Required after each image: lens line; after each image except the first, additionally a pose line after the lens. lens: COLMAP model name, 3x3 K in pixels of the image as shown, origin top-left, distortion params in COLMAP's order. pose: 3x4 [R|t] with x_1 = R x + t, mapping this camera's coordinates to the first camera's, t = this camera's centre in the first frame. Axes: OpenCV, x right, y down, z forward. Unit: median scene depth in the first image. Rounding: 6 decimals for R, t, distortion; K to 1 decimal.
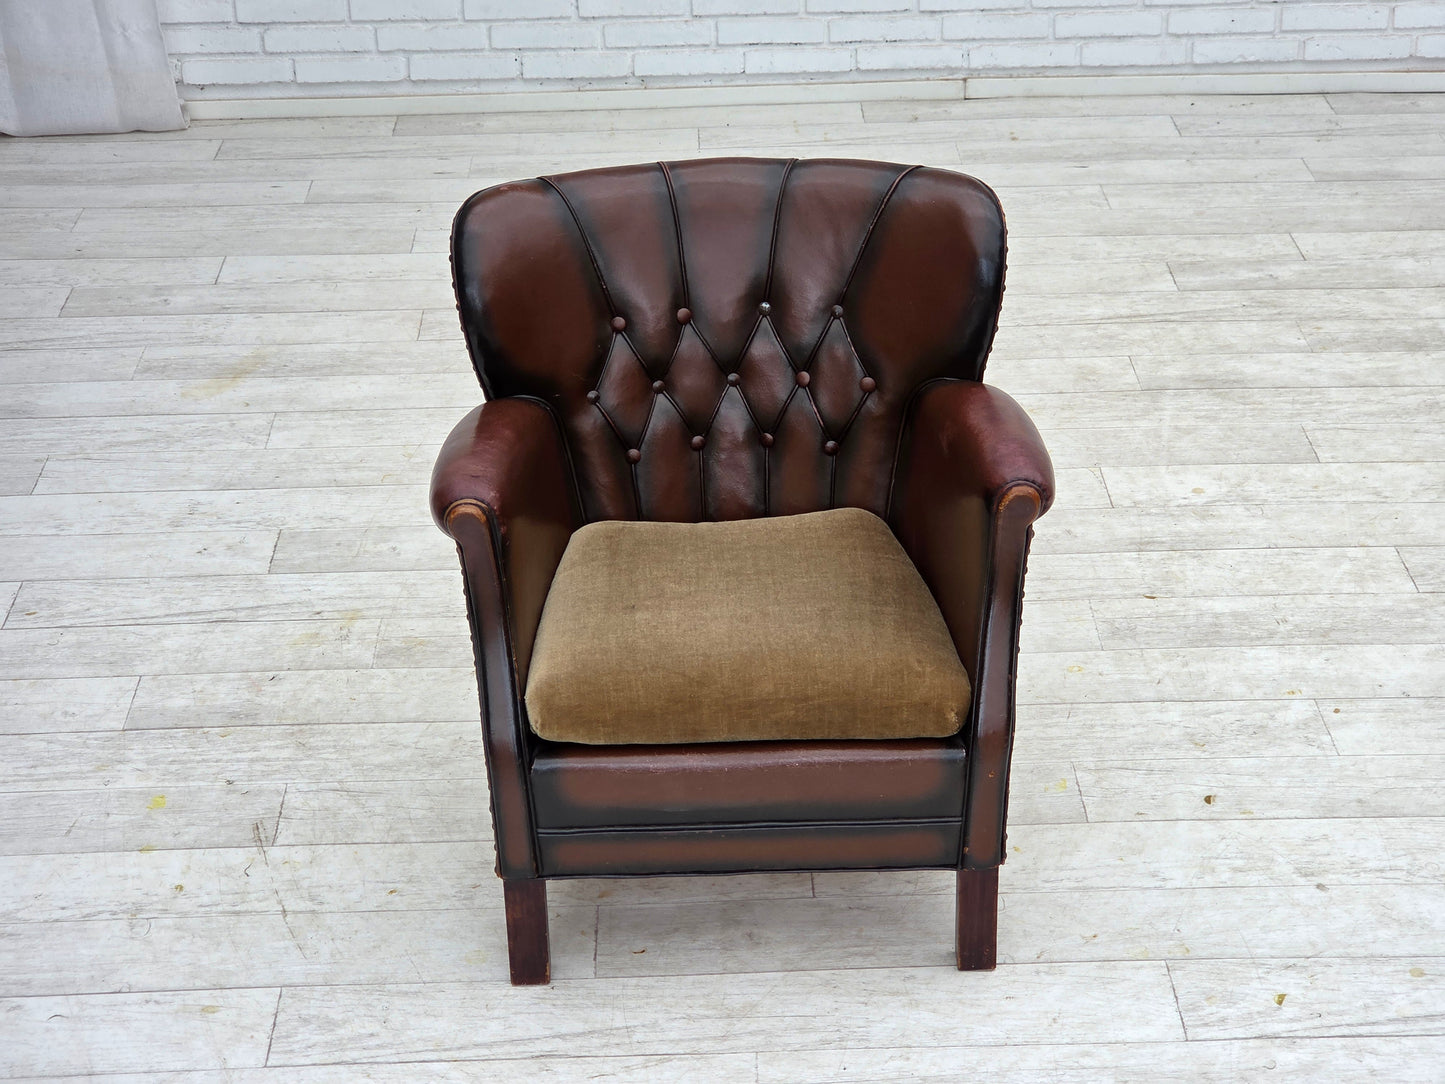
lens RADIAL K [[2748.4, 0, 769.1], [0, 2748.4, 498.5], [0, 0, 1]] dist [0.093947, 0.000000]
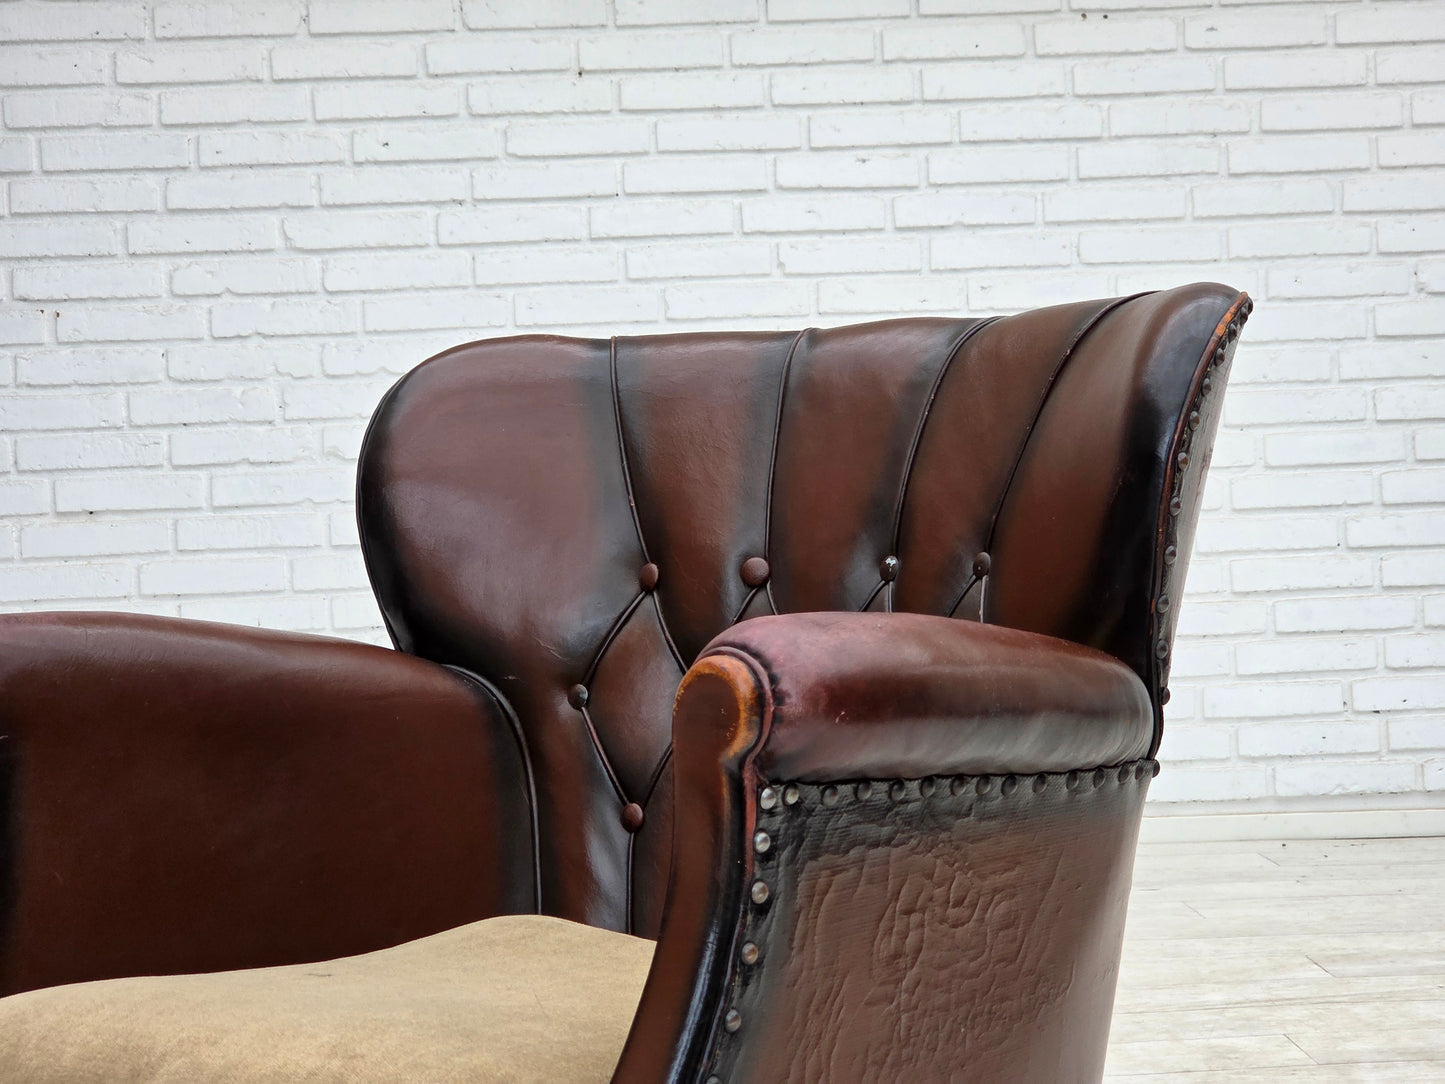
lens RADIAL K [[2748.4, 0, 723.6], [0, 2748.4, 511.4], [0, 0, 1]] dist [0.093947, 0.000000]
pose [[0.999554, -0.028010, 0.010341, -0.001519], [0.029764, 0.907213, -0.419617, 0.102163], [0.002372, 0.419738, 0.907642, 0.367877]]
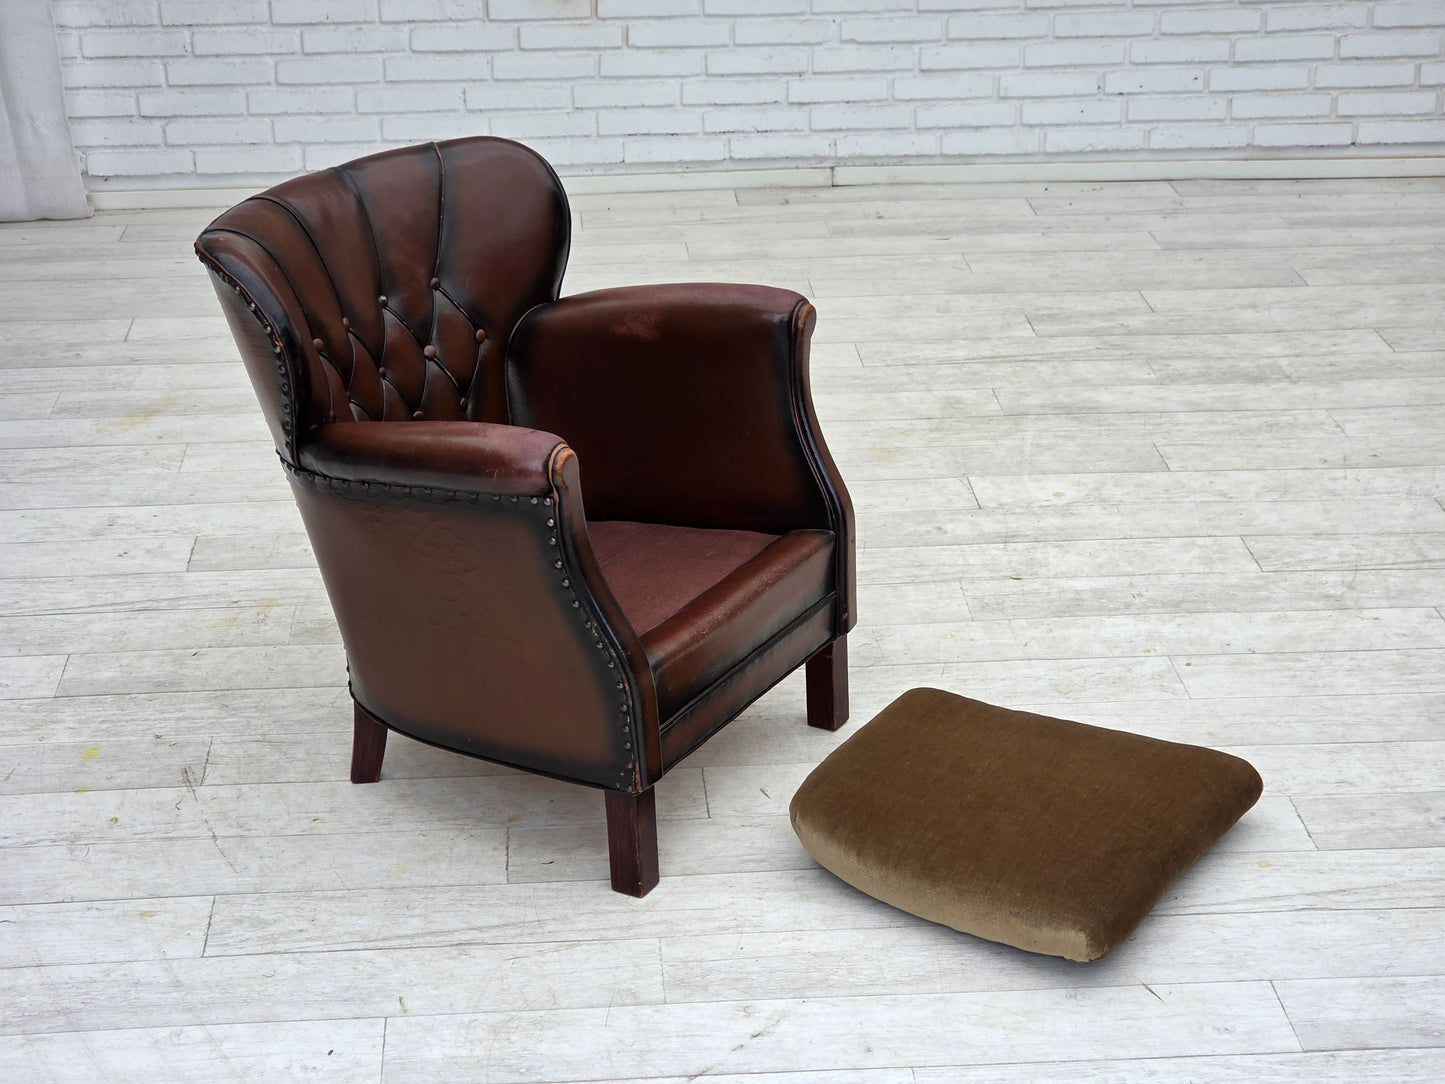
lens RADIAL K [[2748.4, 0, 734.6], [0, 2748.4, 532.3], [0, 0, 1]] dist [0.093947, 0.000000]
pose [[0.999281, -0.011167, 0.036228, -0.008114], [0.013586, 0.997645, -0.067236, 0.073609], [-0.035391, 0.067680, 0.997079, -0.055694]]
